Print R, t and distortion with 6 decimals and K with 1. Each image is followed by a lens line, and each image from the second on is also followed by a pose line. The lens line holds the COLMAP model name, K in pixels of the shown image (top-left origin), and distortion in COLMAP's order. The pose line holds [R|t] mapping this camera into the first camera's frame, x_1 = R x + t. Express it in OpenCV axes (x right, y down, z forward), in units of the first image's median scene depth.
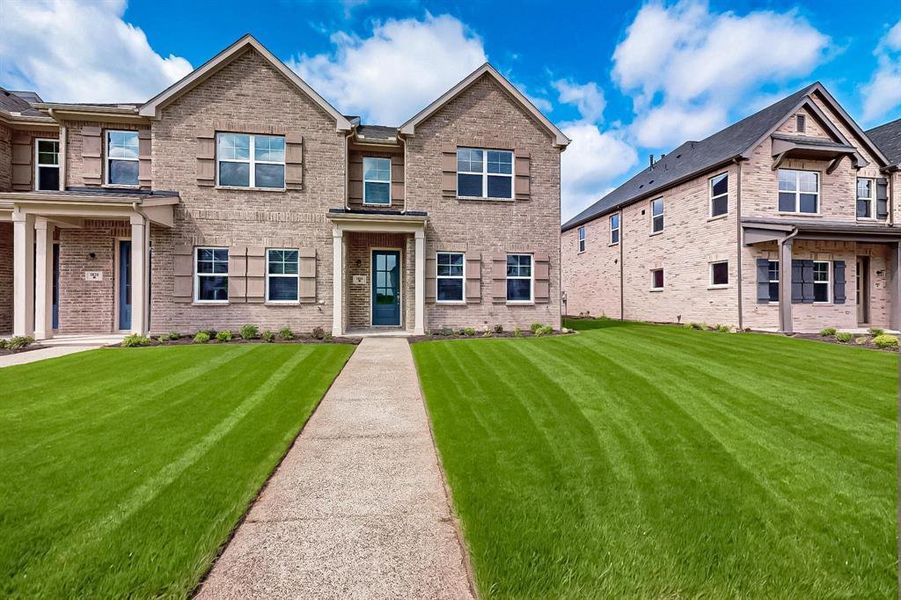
lens RADIAL K [[384.6, 0, 450.2], [0, 384.6, 300.5], [0, 0, 1]] dist [0.004361, -0.000485]
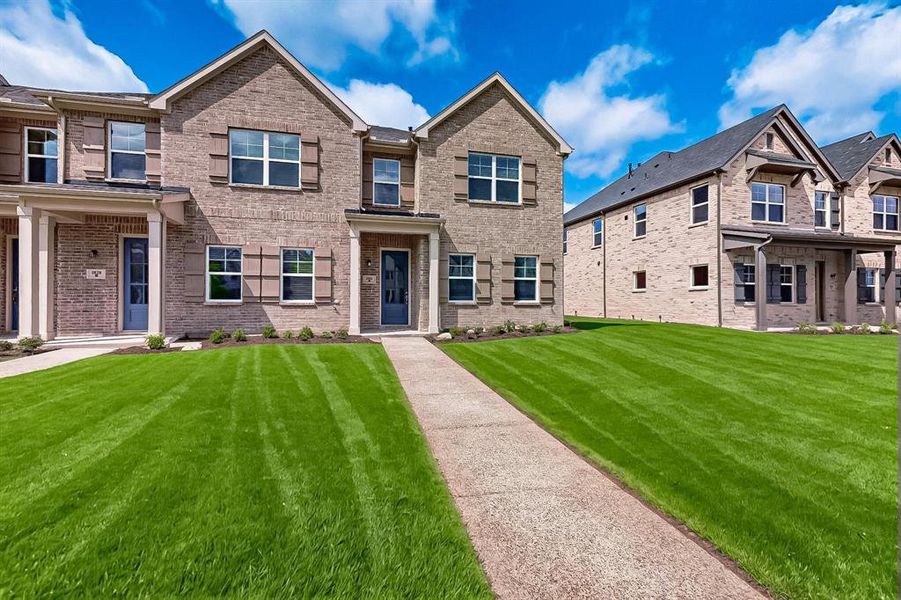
lens RADIAL K [[384.6, 0, 452.5], [0, 384.6, 299.2], [0, 0, 1]] dist [0.004361, -0.000485]
pose [[0.995994, 0.001881, 0.089400, -0.116152], [-0.001610, 0.999994, -0.003103, -0.000084], [-0.089406, 0.002946, 0.995991, -0.022855]]
